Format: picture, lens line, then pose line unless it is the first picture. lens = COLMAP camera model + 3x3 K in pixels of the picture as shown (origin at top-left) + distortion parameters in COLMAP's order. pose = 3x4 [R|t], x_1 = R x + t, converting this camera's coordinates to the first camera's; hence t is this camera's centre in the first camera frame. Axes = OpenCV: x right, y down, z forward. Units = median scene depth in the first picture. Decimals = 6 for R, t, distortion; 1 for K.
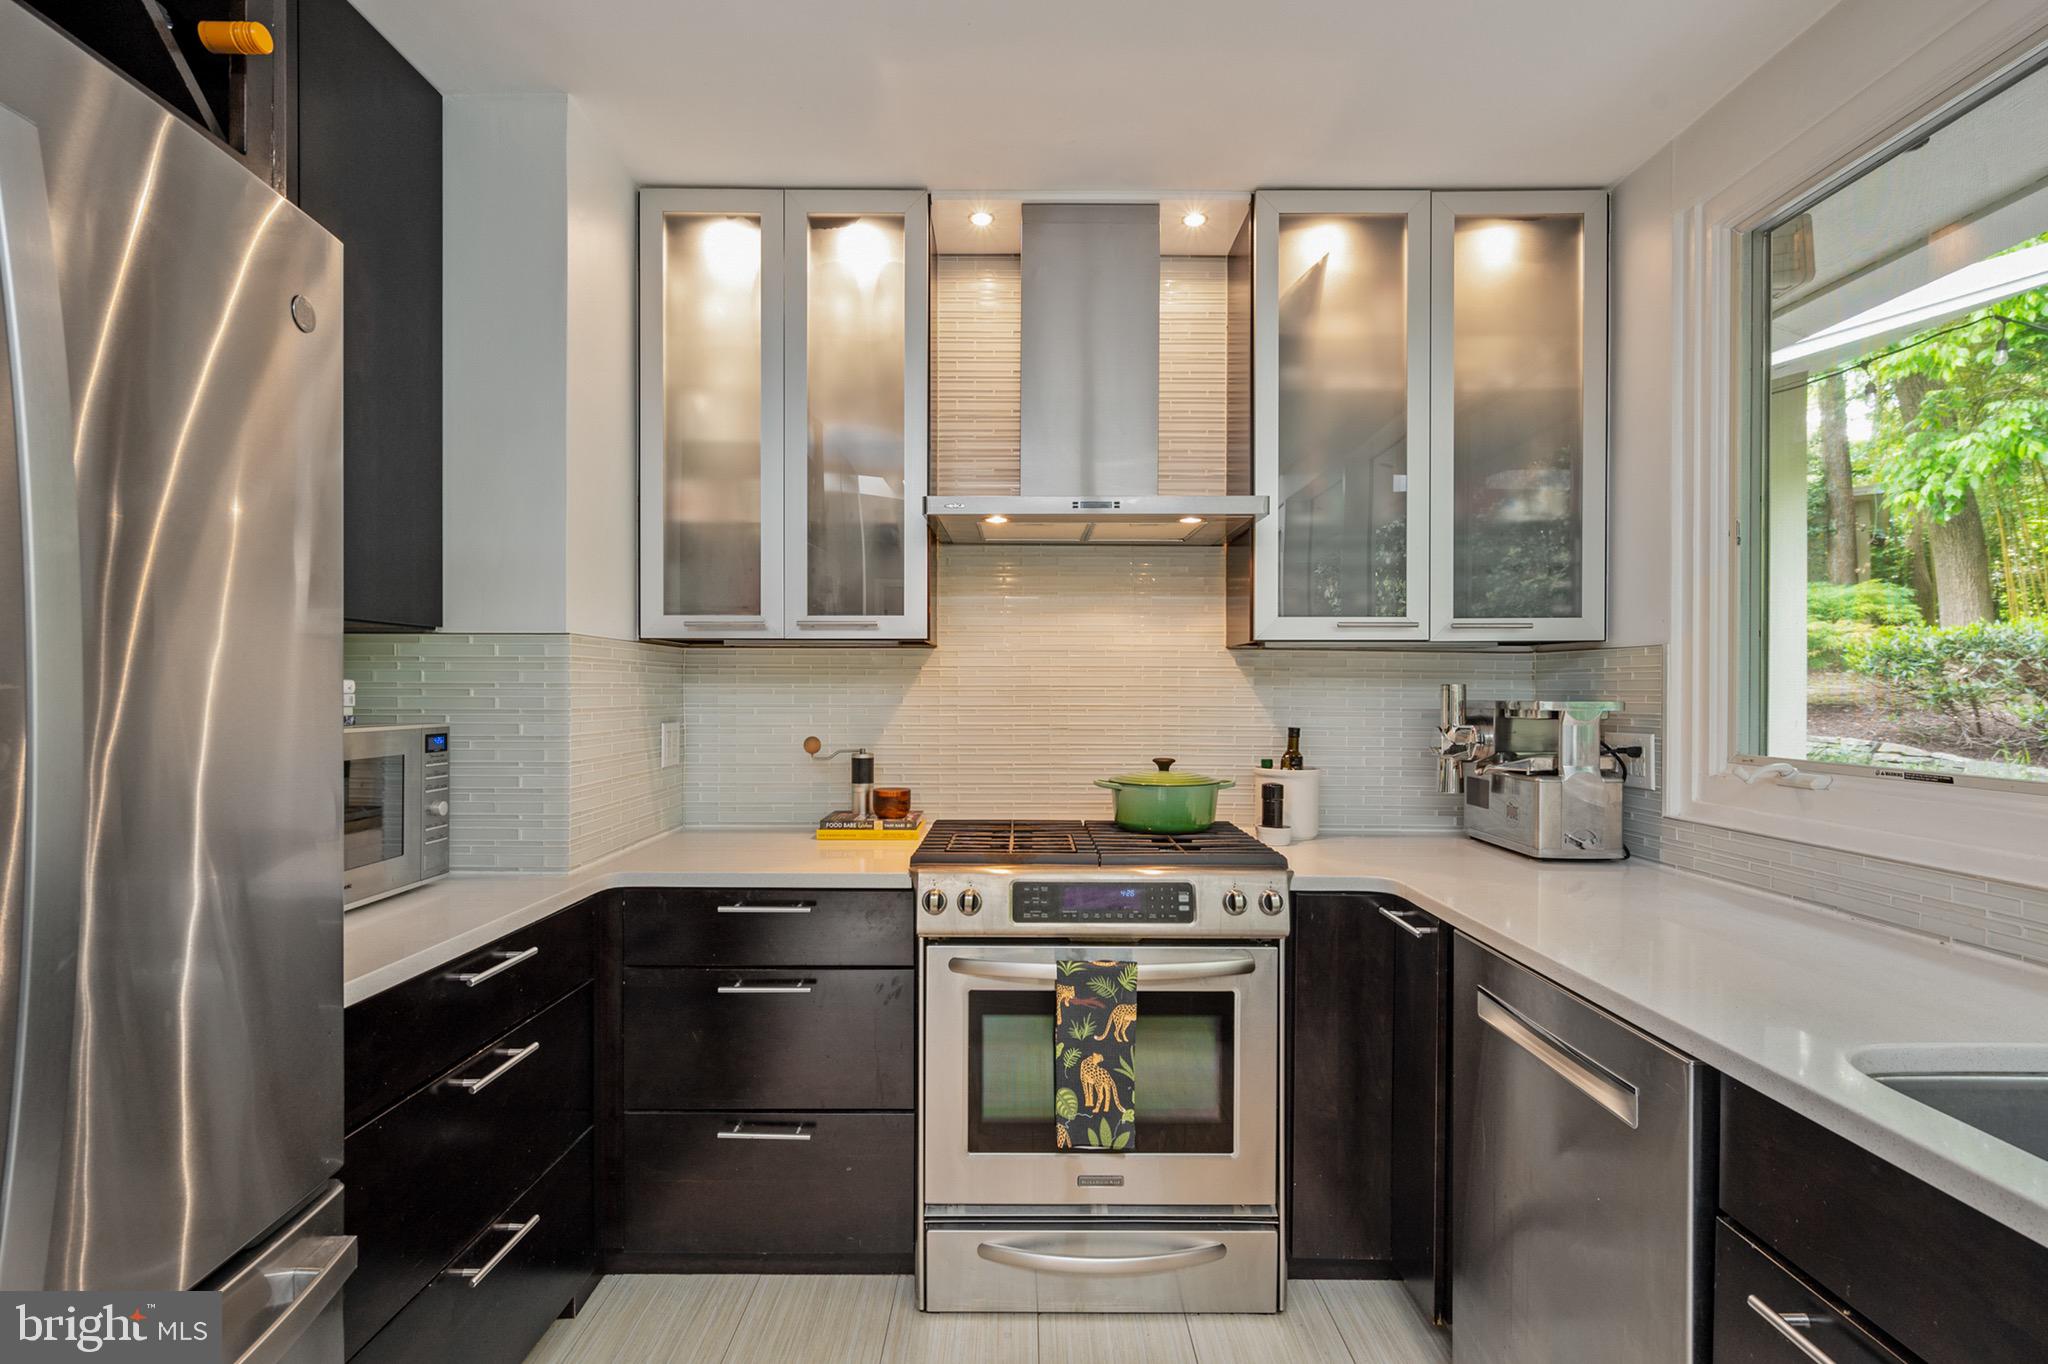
lens RADIAL K [[953.8, 0, 1019.1], [0, 953.8, 693.9], [0, 0, 1]] dist [-0.001256, -0.000183]
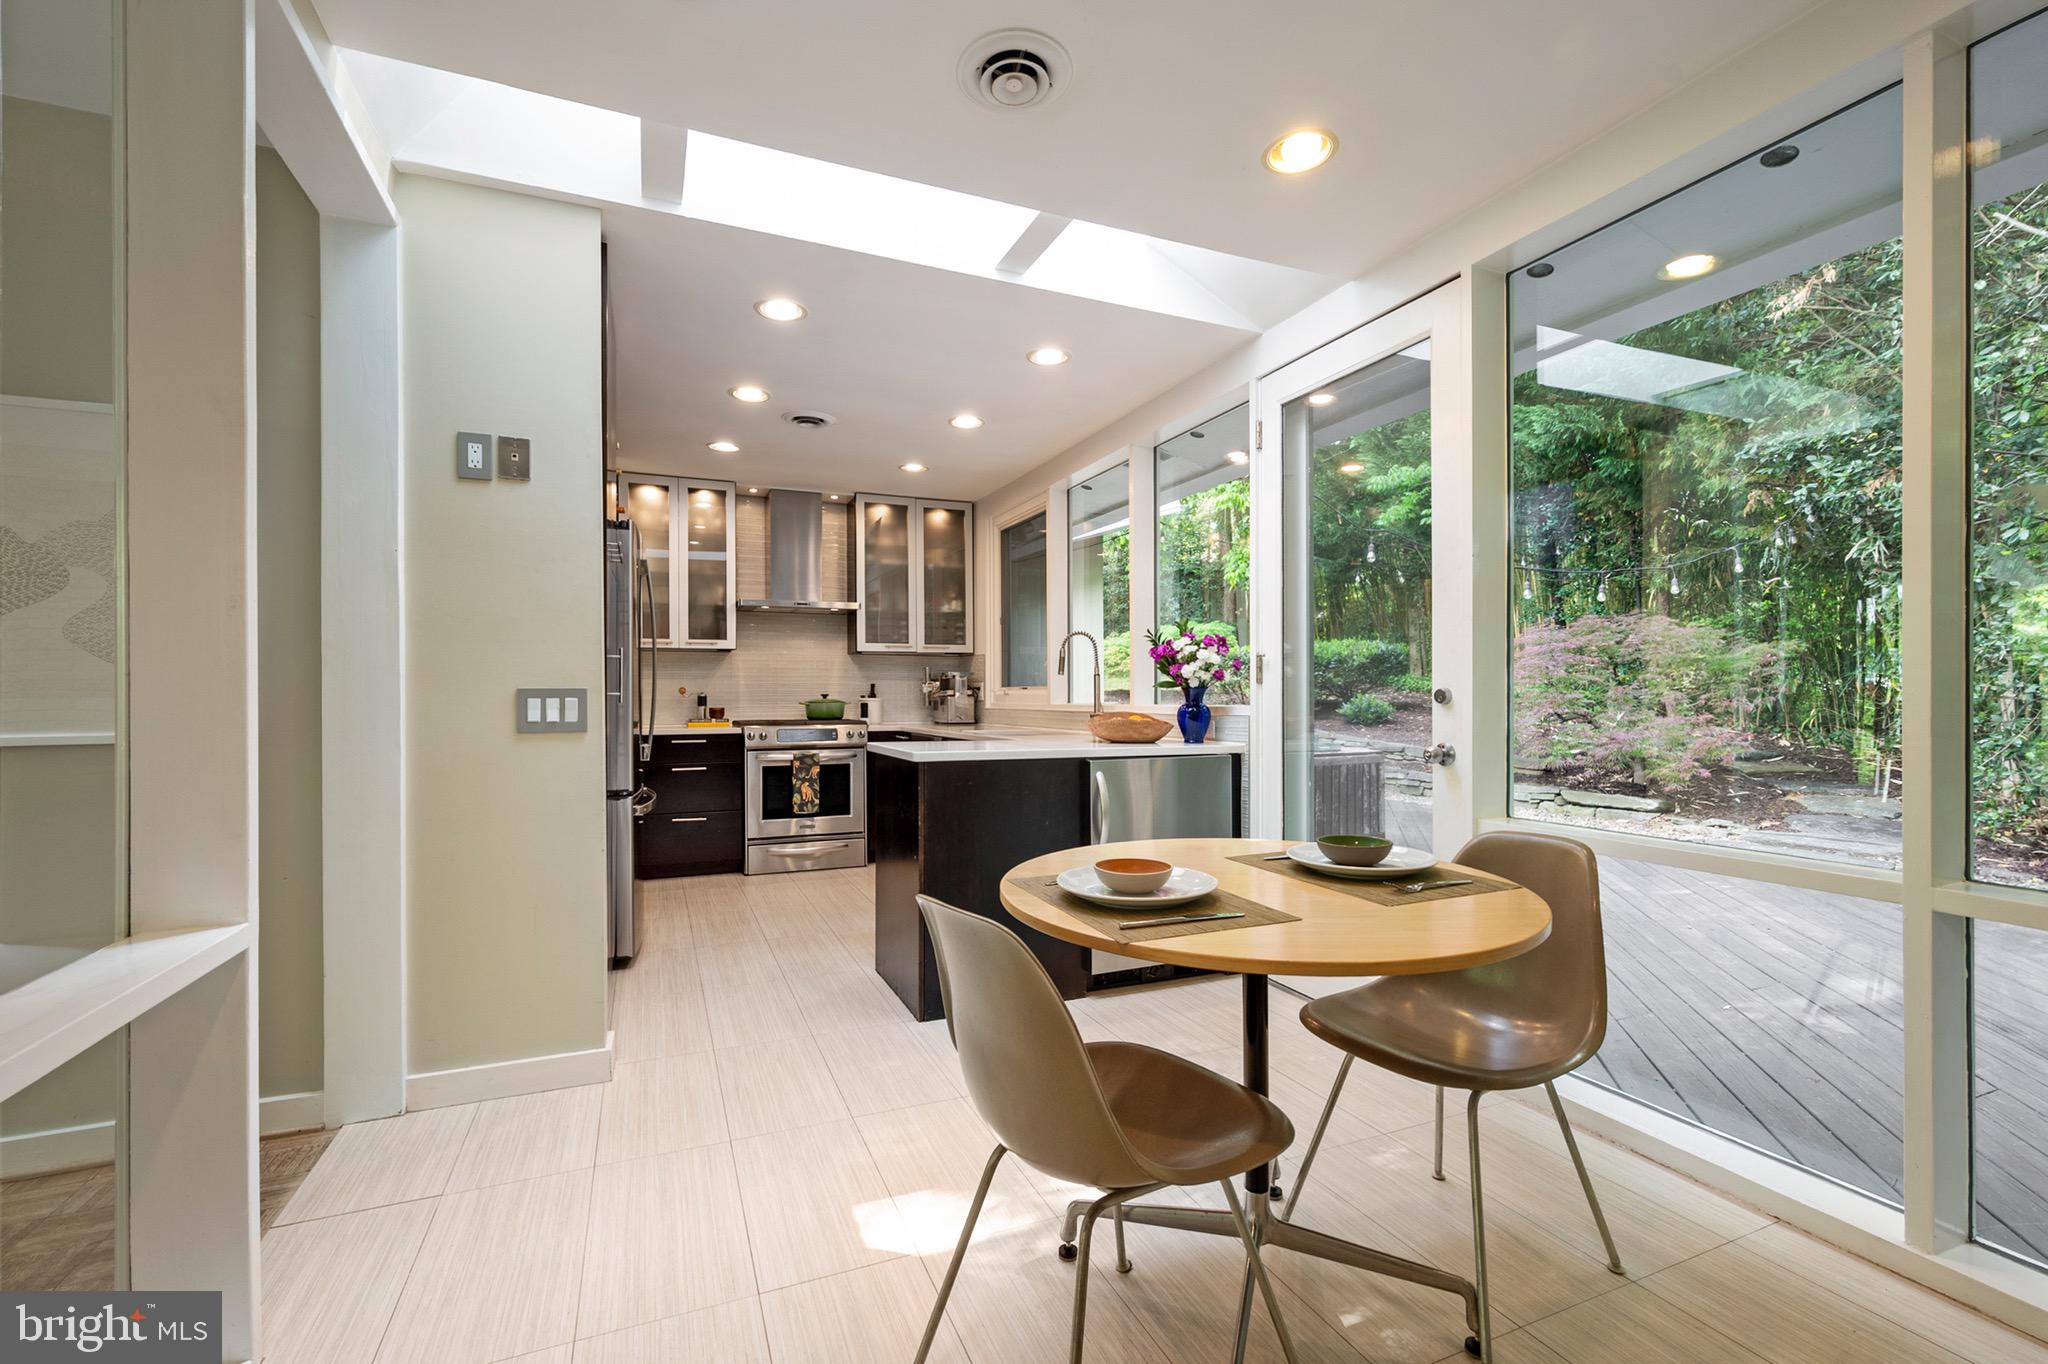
lens RADIAL K [[890.4, 0, 1029.8], [0, 890.4, 693.1], [0, 0, 1]] dist [-0.001990, -0.000120]
pose [[0.916465, -0.005972, 0.400070, -0.362736], [0.008706, 0.999950, -0.005016, 0.091686], [-0.400020, 0.008080, 0.916471, -1.727739]]
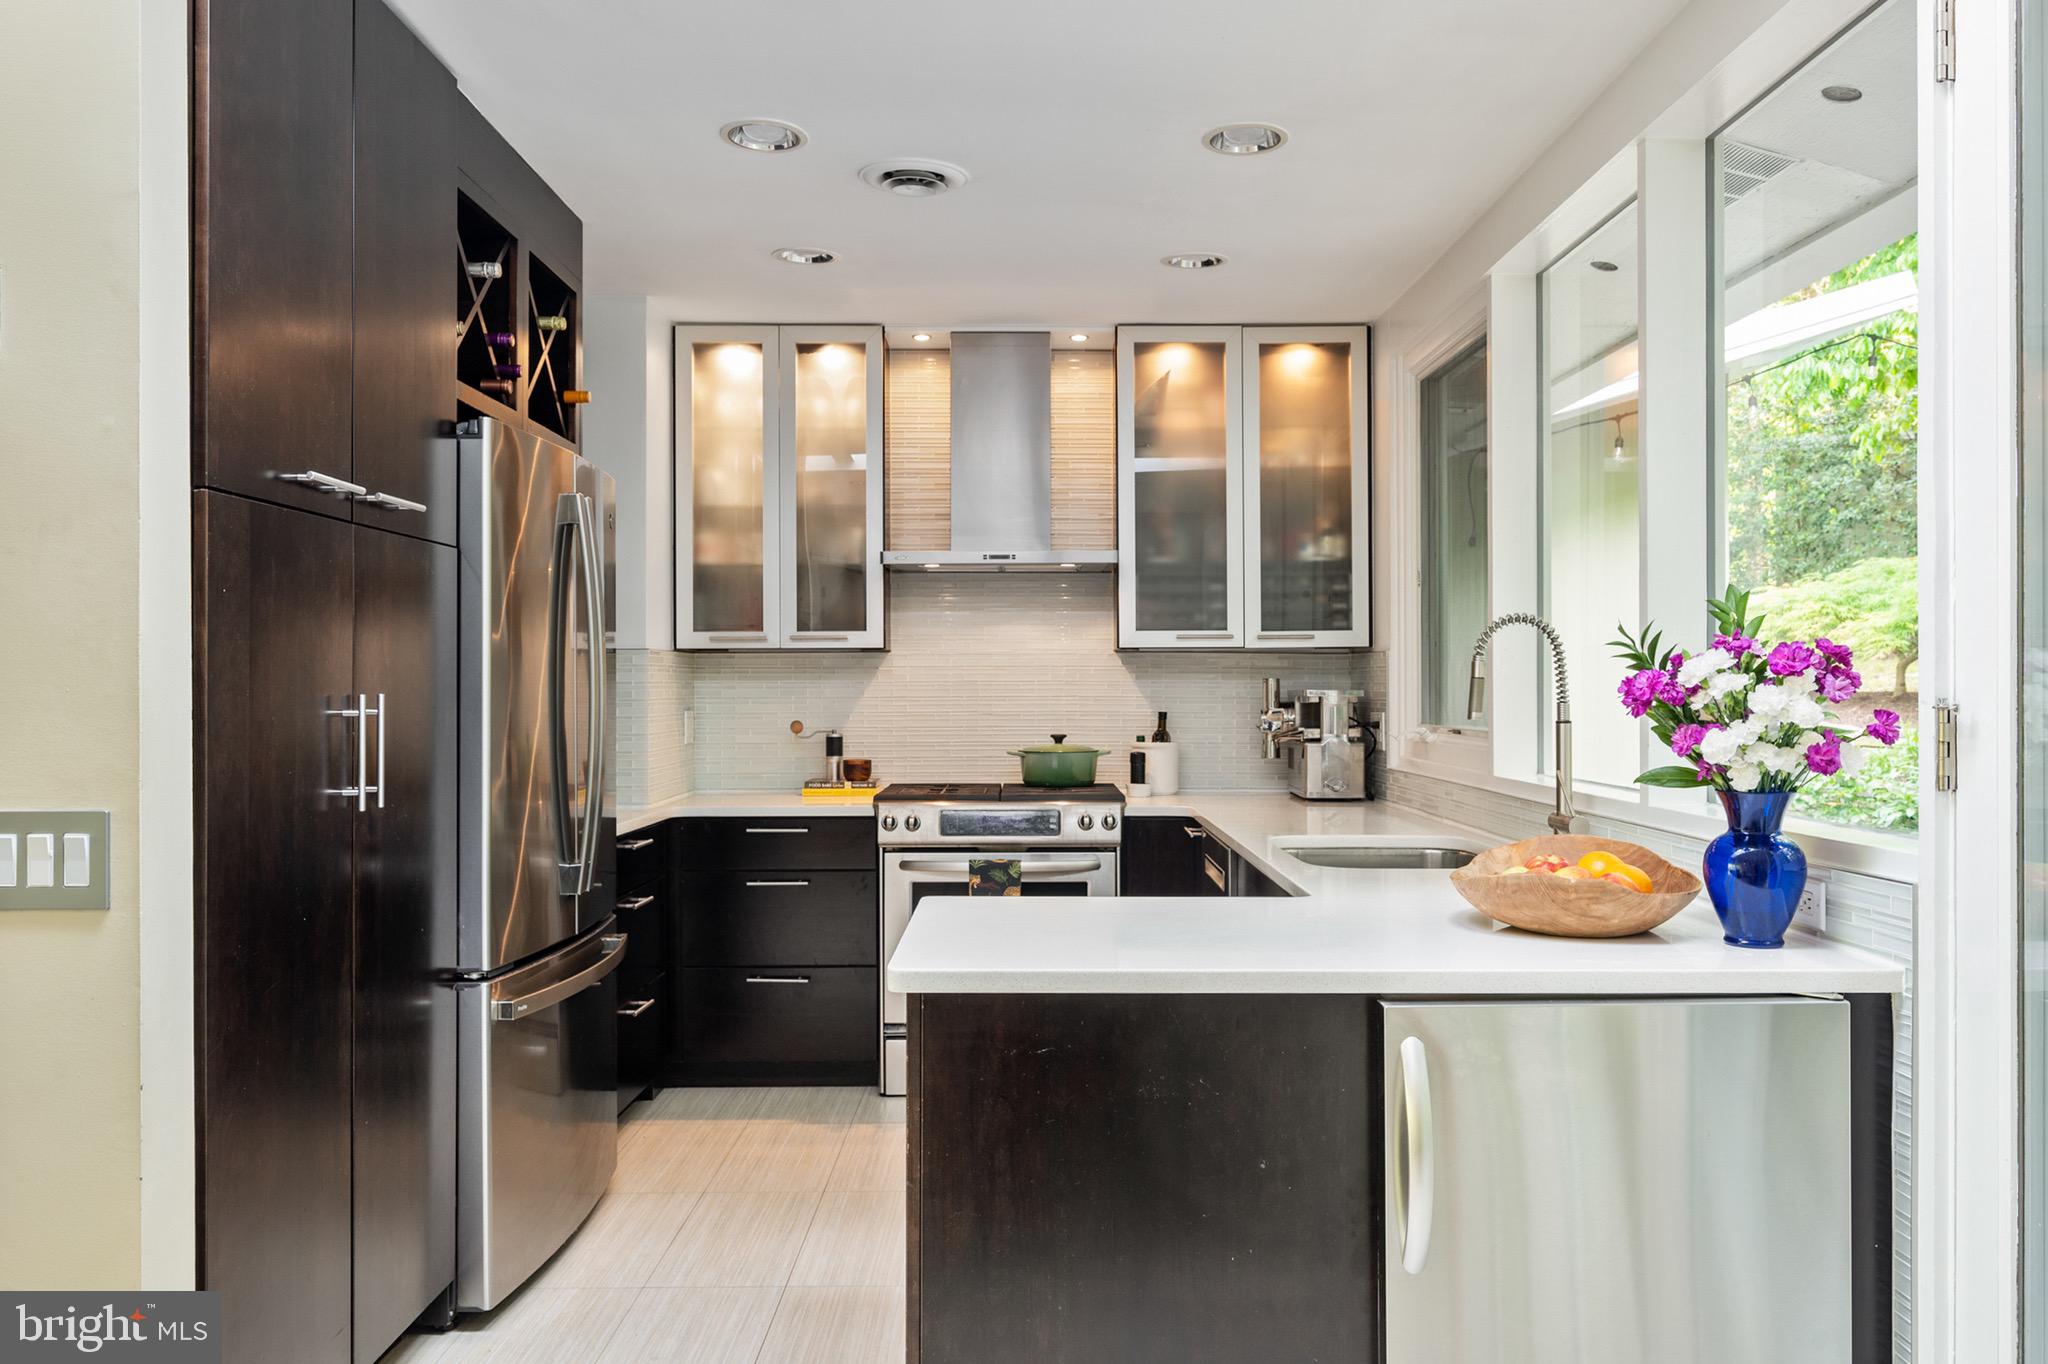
lens RADIAL K [[1548.7, 0, 1047.7], [0, 1548.7, 681.3], [0, 0, 1]] dist [-0.005890, 0.000420]
pose [[0.999887, -0.005527, 0.013997, 0.117435], [0.005606, 0.999969, -0.005558, 0.005058], [-0.013966, 0.005635, 0.999887, -1.331243]]
